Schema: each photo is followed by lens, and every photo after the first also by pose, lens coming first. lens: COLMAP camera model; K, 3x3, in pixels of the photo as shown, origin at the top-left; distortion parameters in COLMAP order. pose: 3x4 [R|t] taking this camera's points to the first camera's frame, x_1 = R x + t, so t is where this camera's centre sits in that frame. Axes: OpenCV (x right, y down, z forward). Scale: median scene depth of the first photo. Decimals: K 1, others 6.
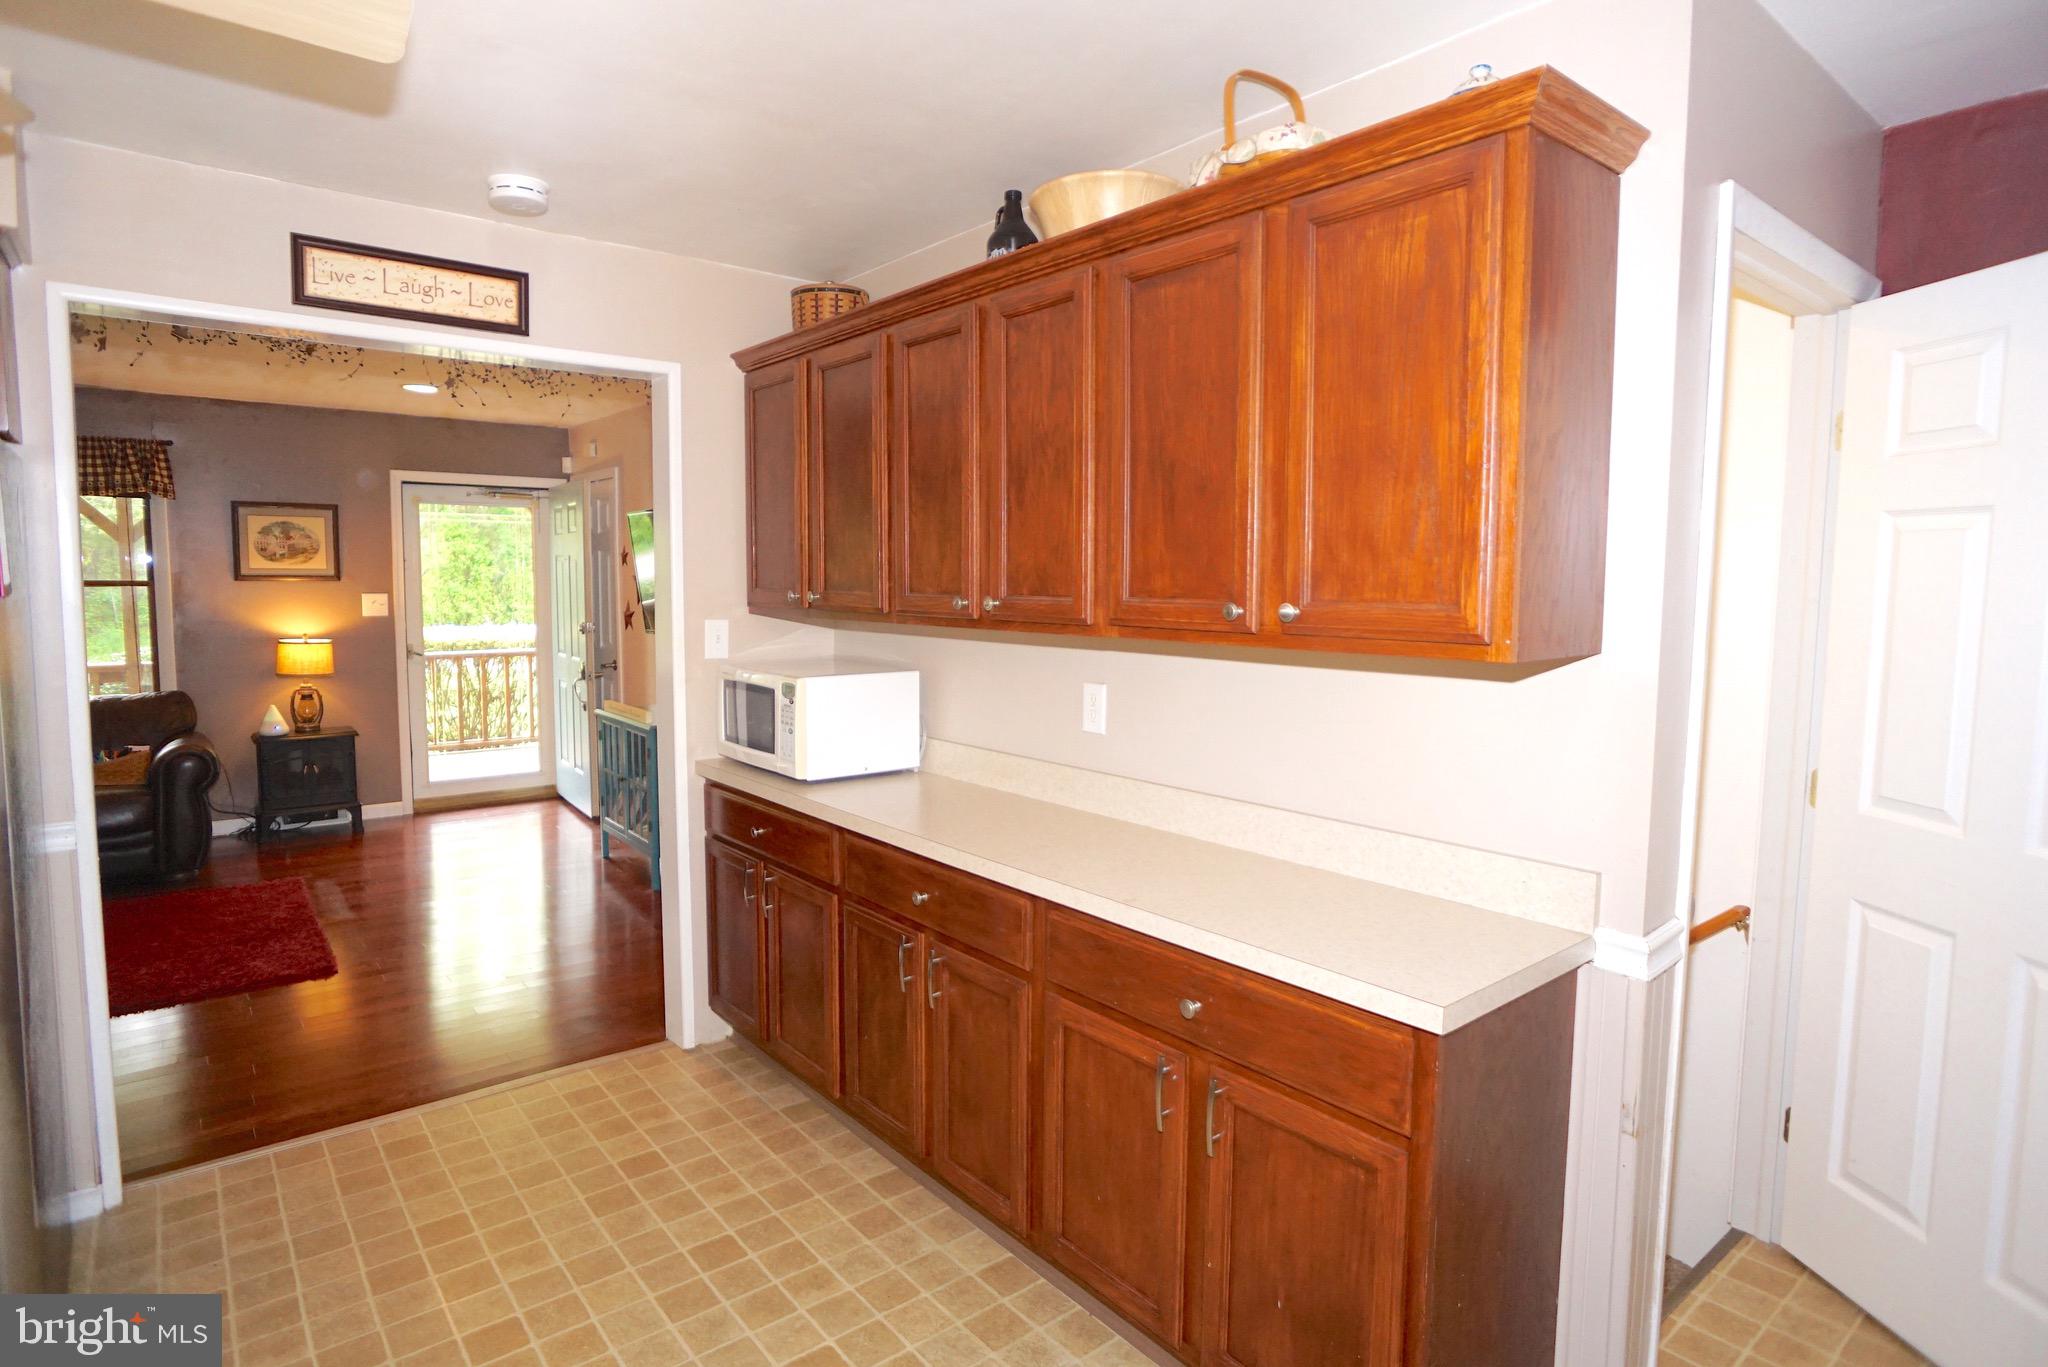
lens RADIAL K [[1097.1, 0, 1027.4], [0, 1097.1, 668.6], [0, 0, 1]] dist [-0.025420, 0.004921]
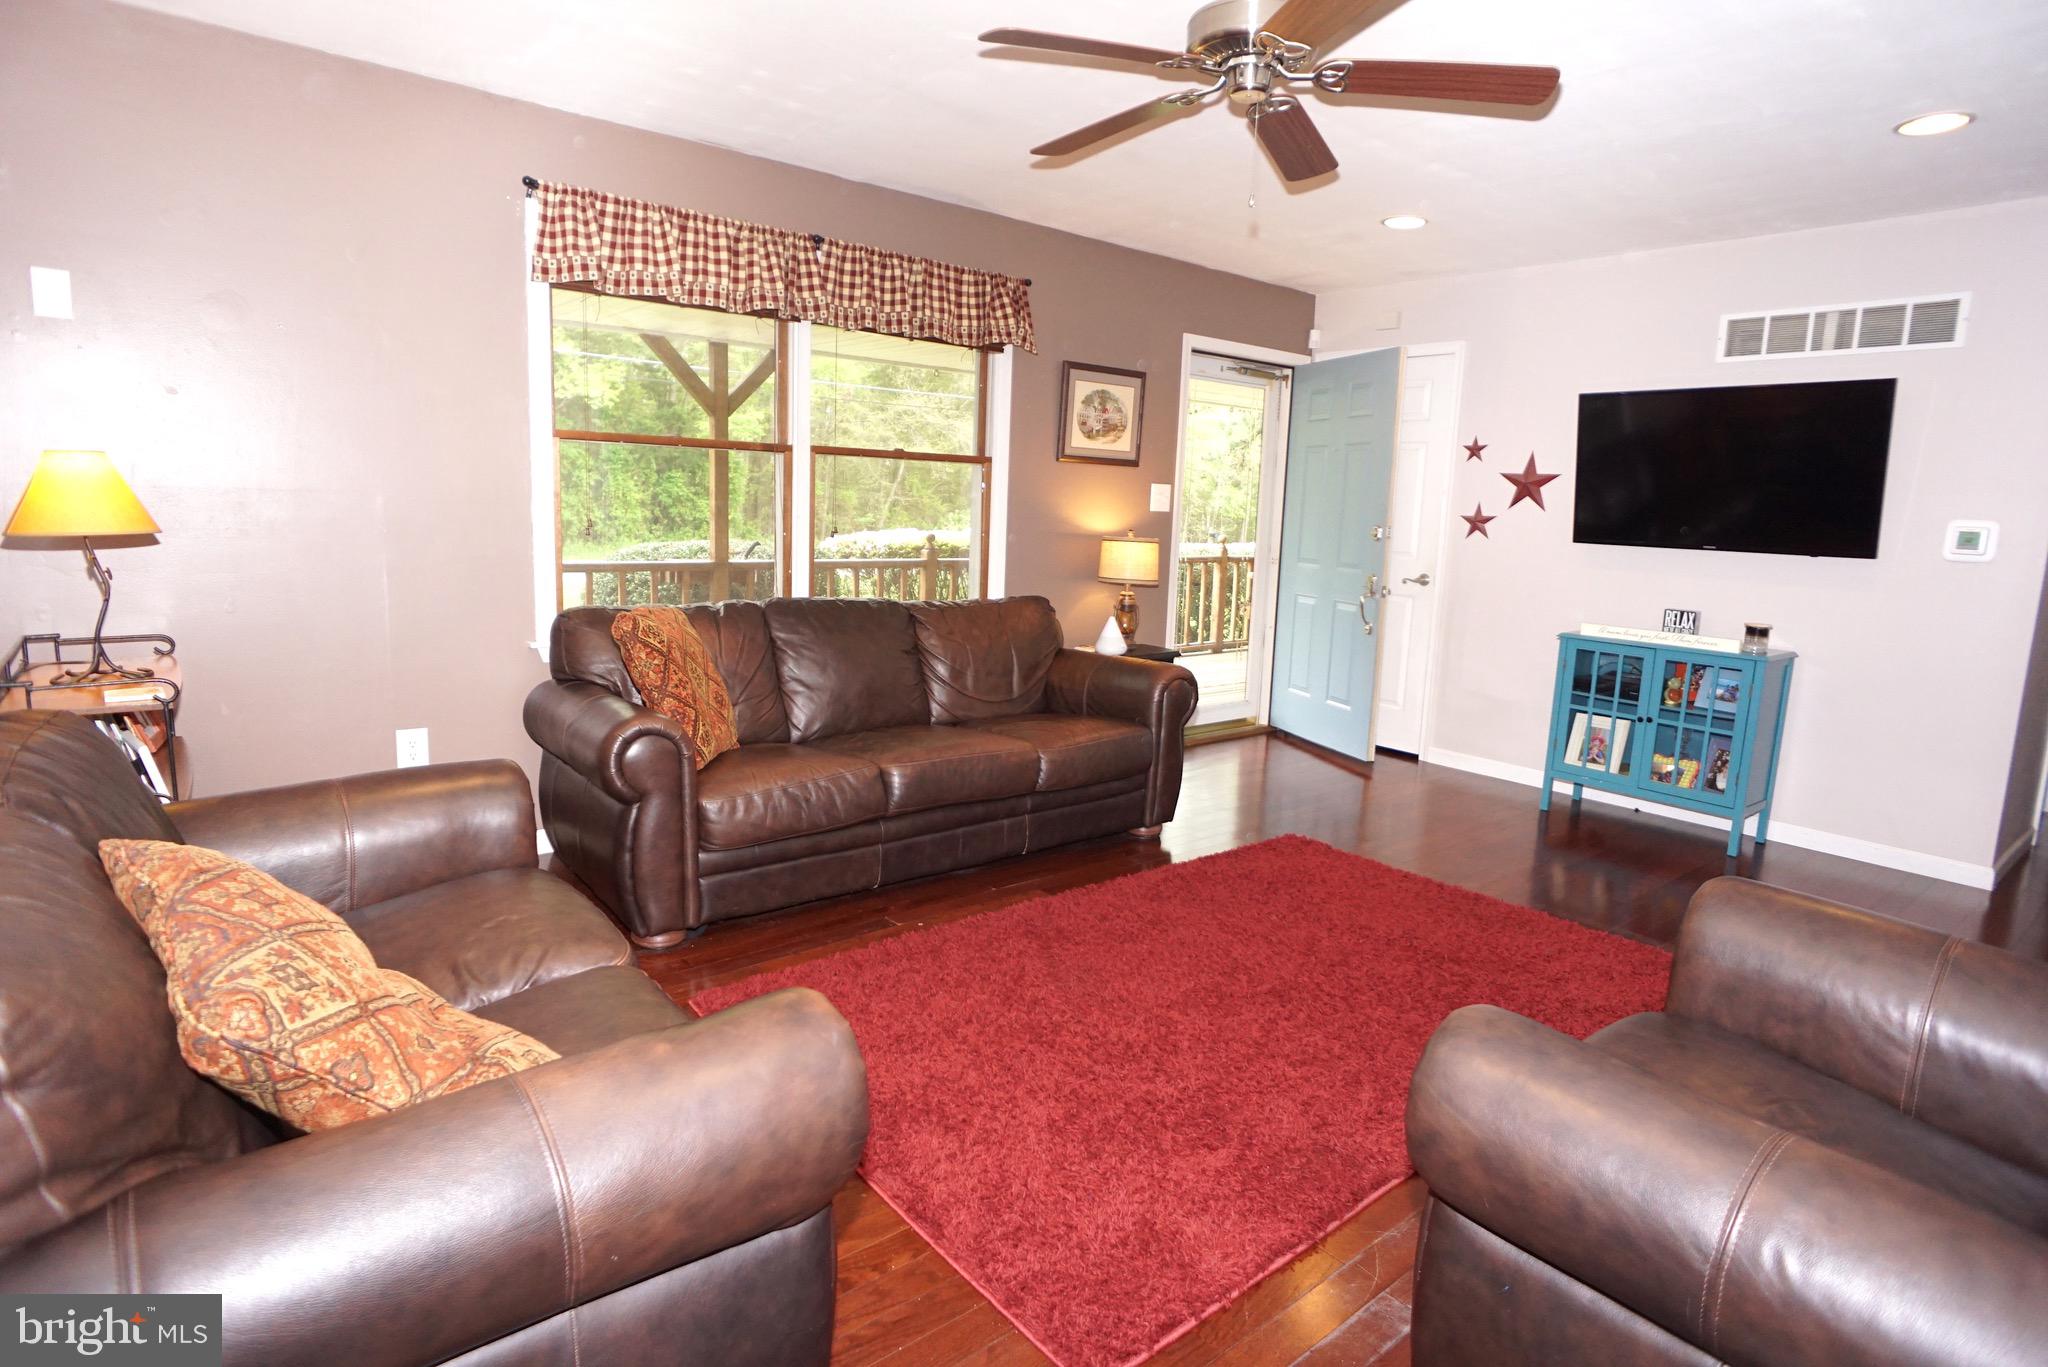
lens RADIAL K [[1097.1, 0, 1025.1], [0, 1097.1, 677.2], [0, 0, 1]] dist [-0.025420, 0.004921]
pose [[0.999458, 0.027563, 0.018009, -0.736770], [-0.028831, 0.996809, 0.074430, 0.019411], [-0.015900, -0.074909, 0.997064, 0.161393]]
